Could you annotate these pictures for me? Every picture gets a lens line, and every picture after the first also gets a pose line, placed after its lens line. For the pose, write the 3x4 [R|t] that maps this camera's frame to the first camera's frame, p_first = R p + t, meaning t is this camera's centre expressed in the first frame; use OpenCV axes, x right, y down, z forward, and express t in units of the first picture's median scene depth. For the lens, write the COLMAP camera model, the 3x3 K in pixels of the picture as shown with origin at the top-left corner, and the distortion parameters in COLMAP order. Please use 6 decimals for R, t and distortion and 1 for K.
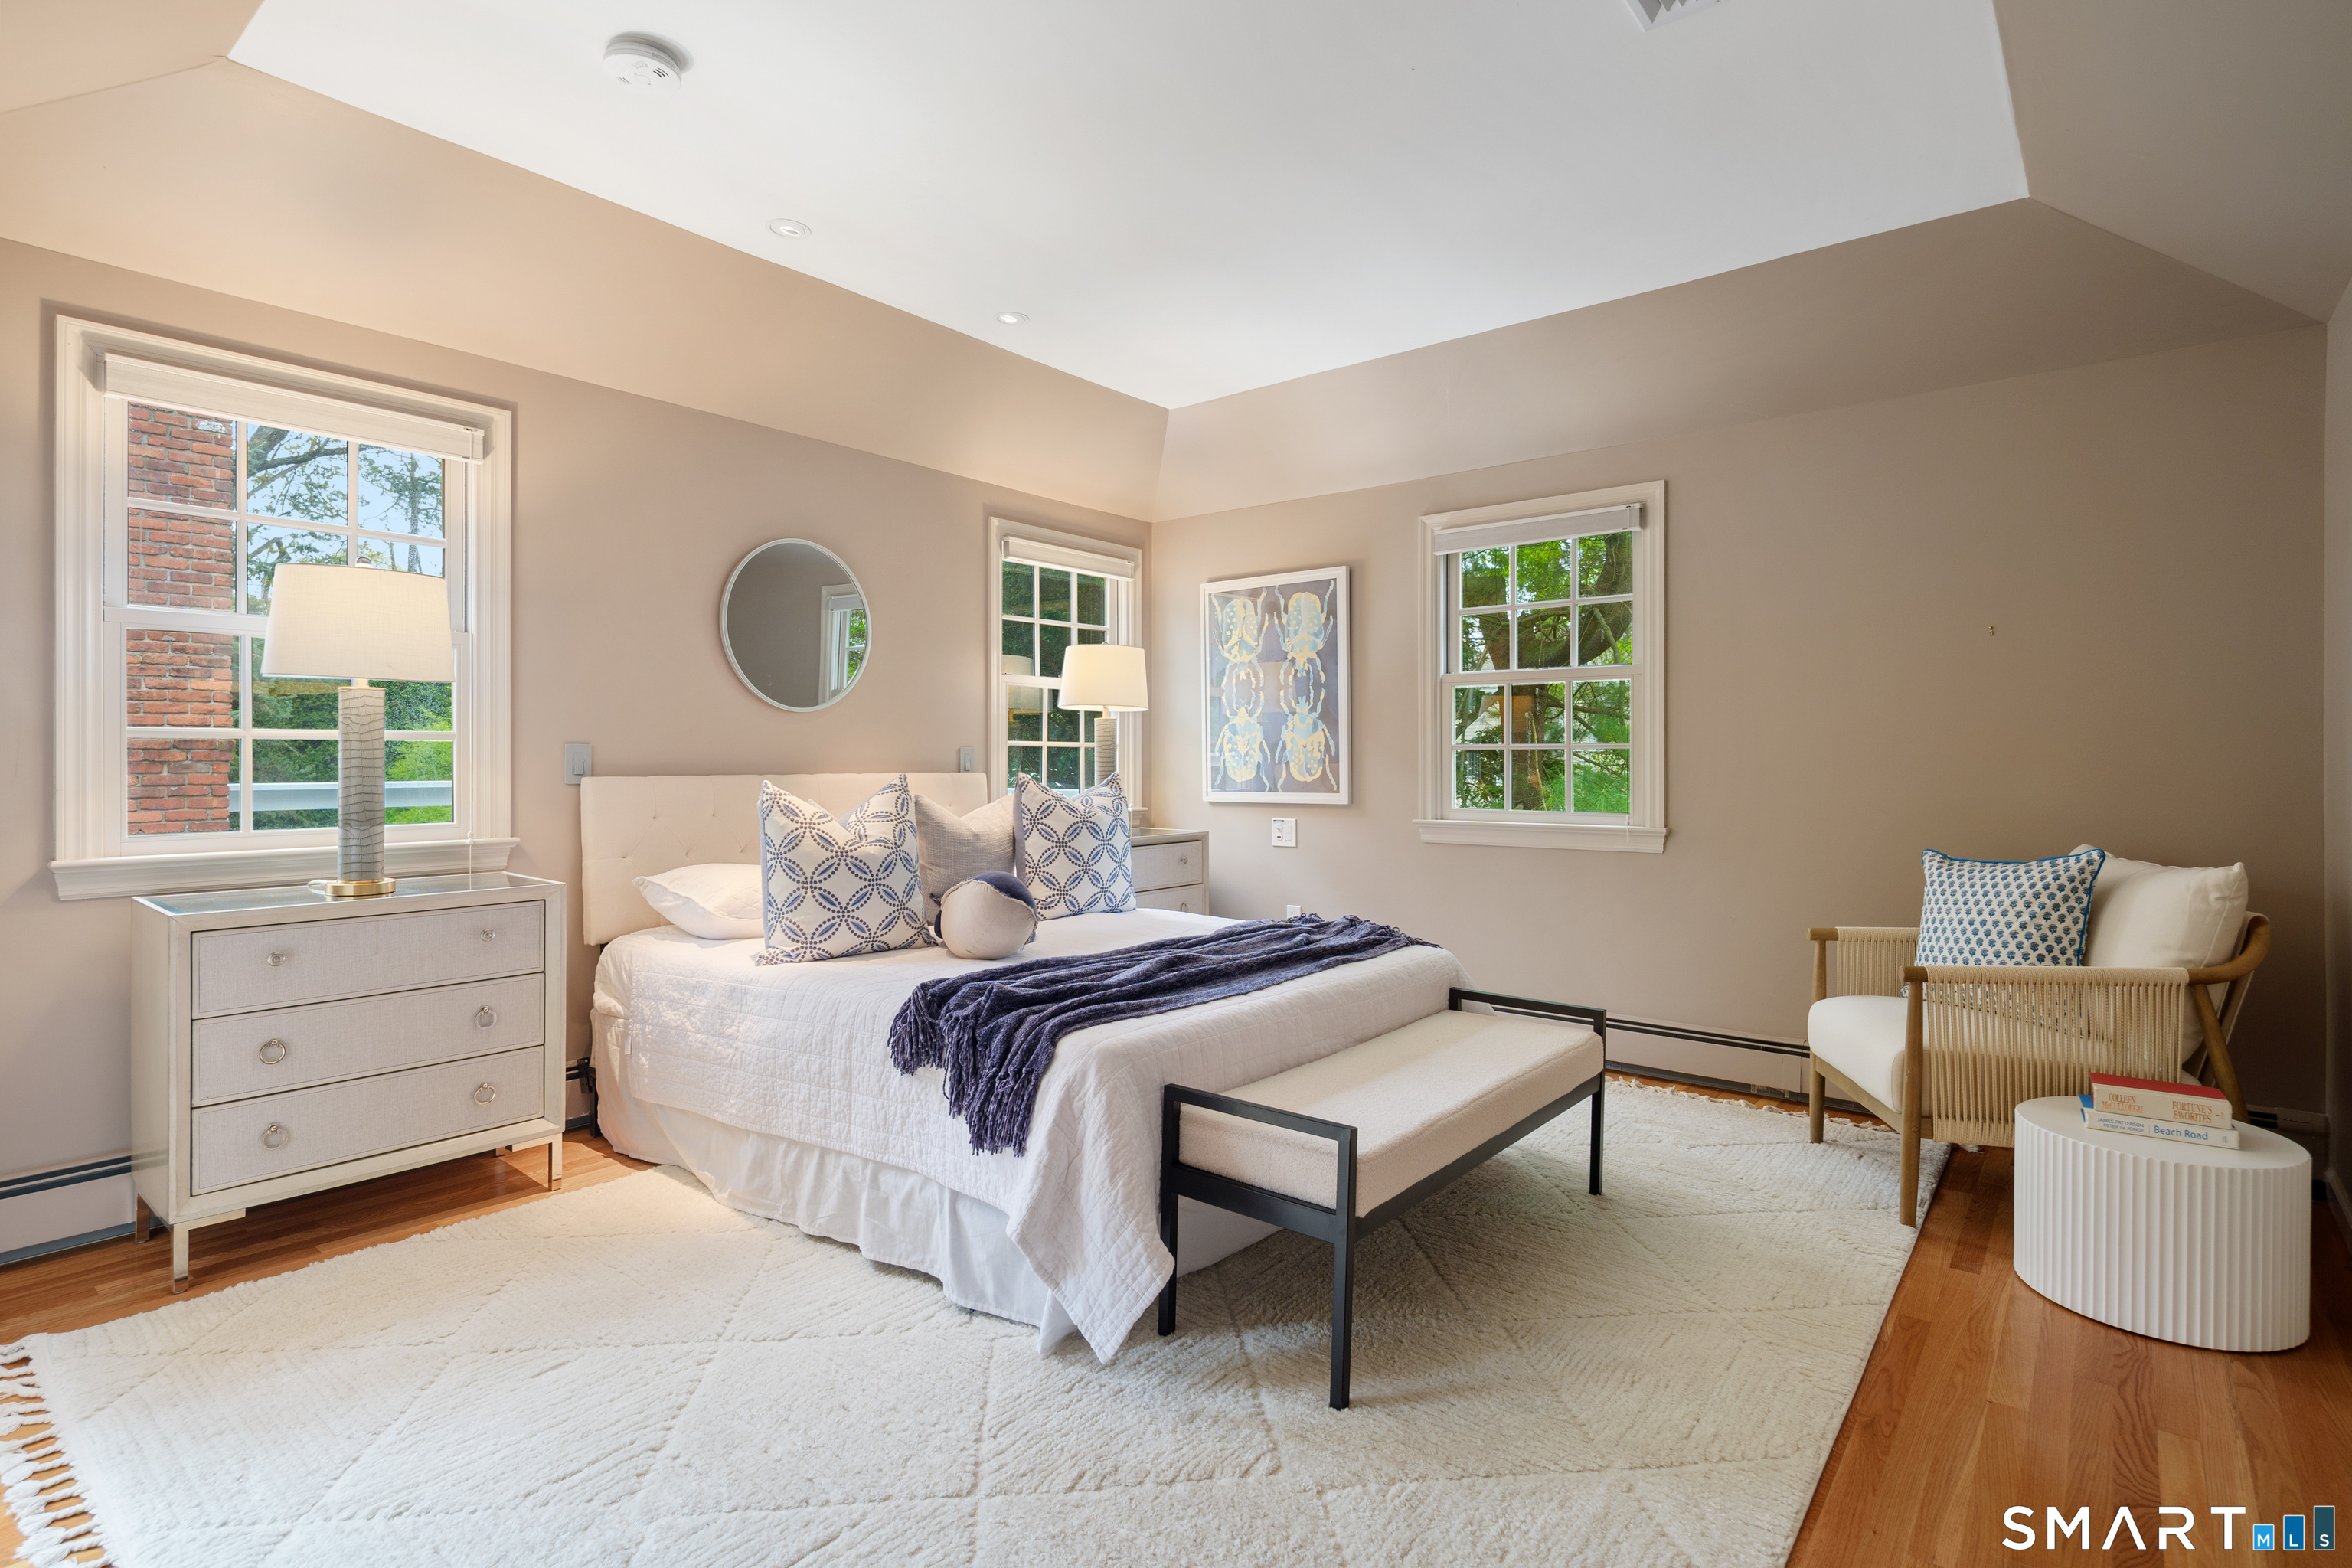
lens RADIAL K [[1165.9, 0, 1176.0], [0, 1165.9, 784.0], [0, 0, 1]] dist [0.000168, -0.000119]
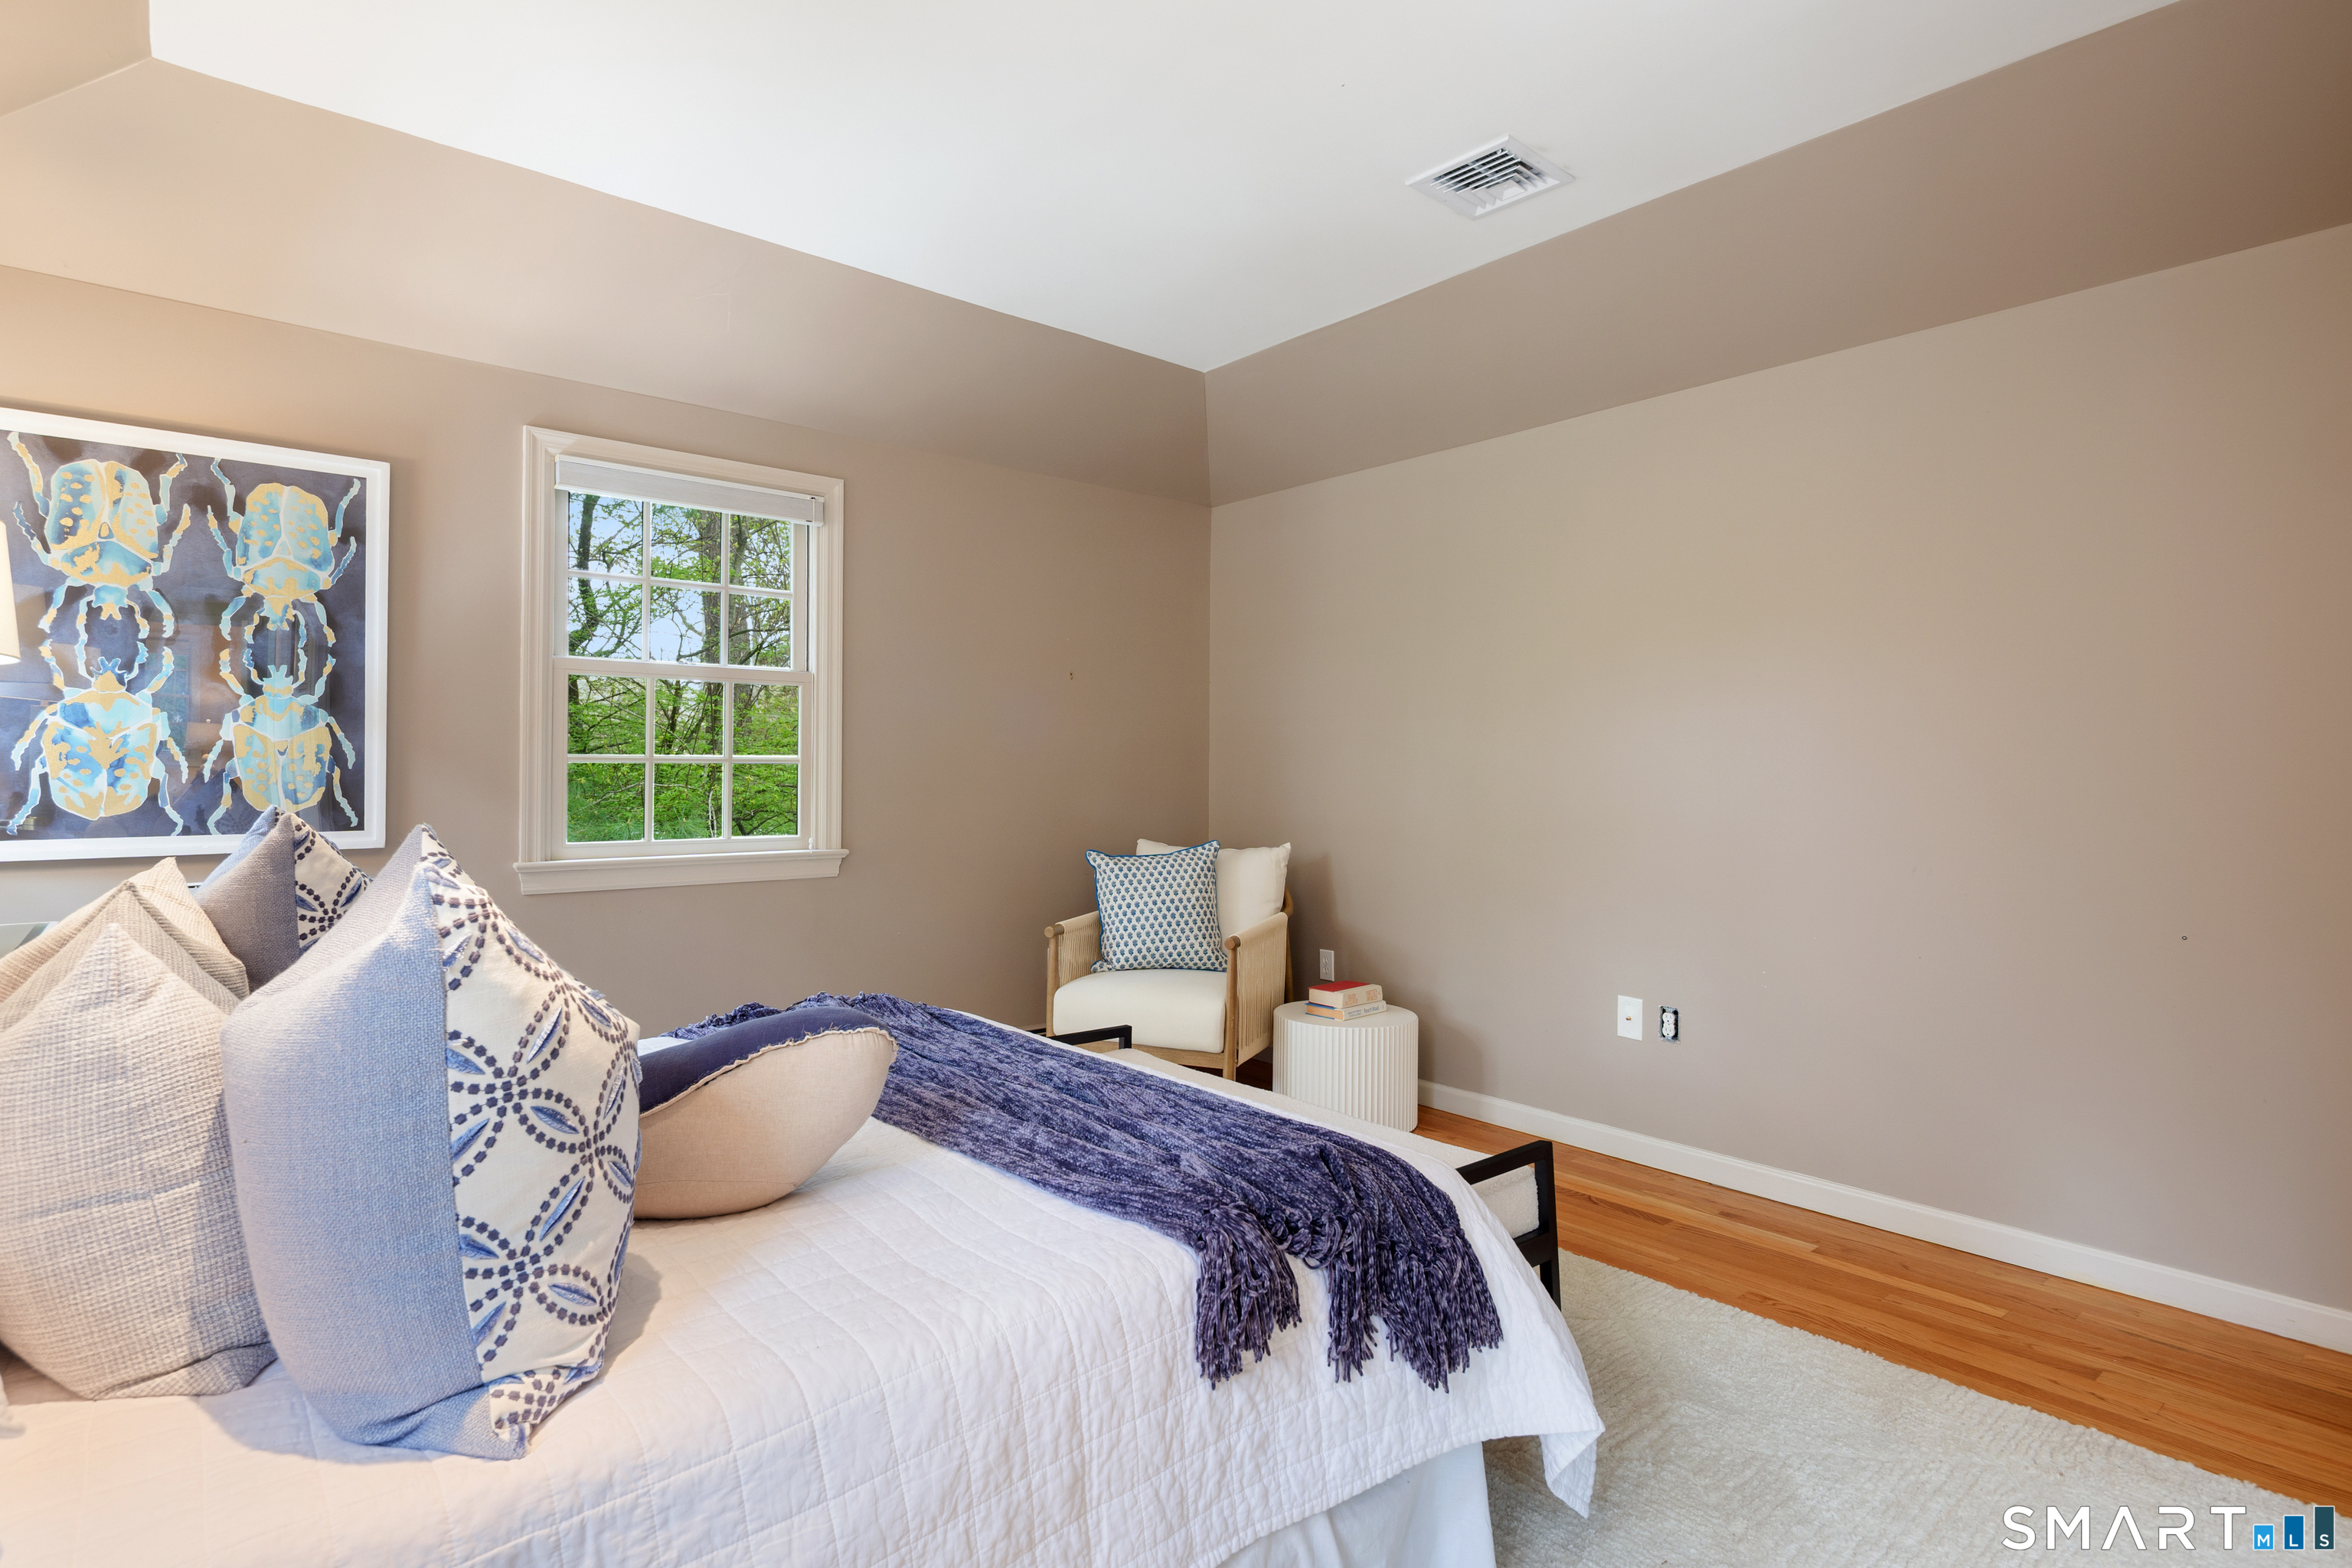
lens RADIAL K [[1177.1, 0, 1176.0], [0, 1177.1, 784.0], [0, 0, 1]] dist [-0.002433, -0.000568]
pose [[0.189417, -0.009704, 0.981849, -0.382363], [0.014114, 0.999875, 0.007160, -0.014419], [-0.981795, 0.012501, 0.189530, 0.460113]]
